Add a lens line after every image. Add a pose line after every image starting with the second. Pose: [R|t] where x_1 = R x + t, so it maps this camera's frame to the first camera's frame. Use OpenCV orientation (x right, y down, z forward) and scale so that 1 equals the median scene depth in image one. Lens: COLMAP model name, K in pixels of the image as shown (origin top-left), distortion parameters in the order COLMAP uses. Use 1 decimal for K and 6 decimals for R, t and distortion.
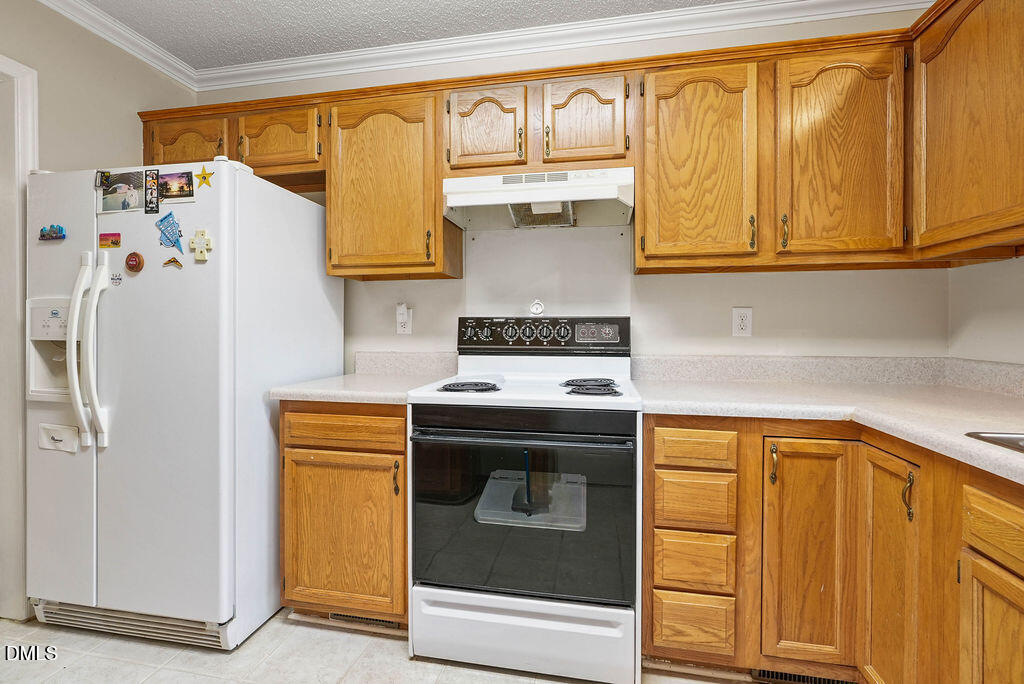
lens RADIAL K [[471.7, 0, 509.8], [0, 471.7, 324.2], [0, 0, 1]] dist [-0.001936, 0.000332]
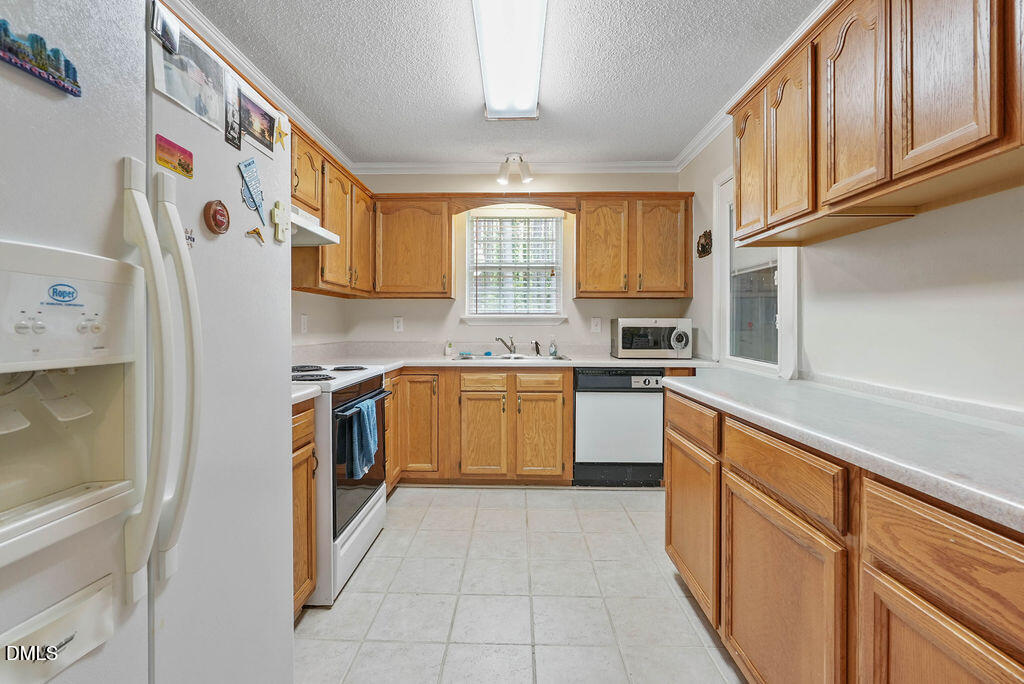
lens RADIAL K [[471.7, 0, 509.8], [0, 471.7, 324.2], [0, 0, 1]] dist [-0.001936, 0.000332]
pose [[-0.184617, 0.003506, 0.982804, -1.435690], [0.002788, 0.999991, -0.003043, 0.002663], [-0.982807, 0.002178, -0.184625, 0.755602]]
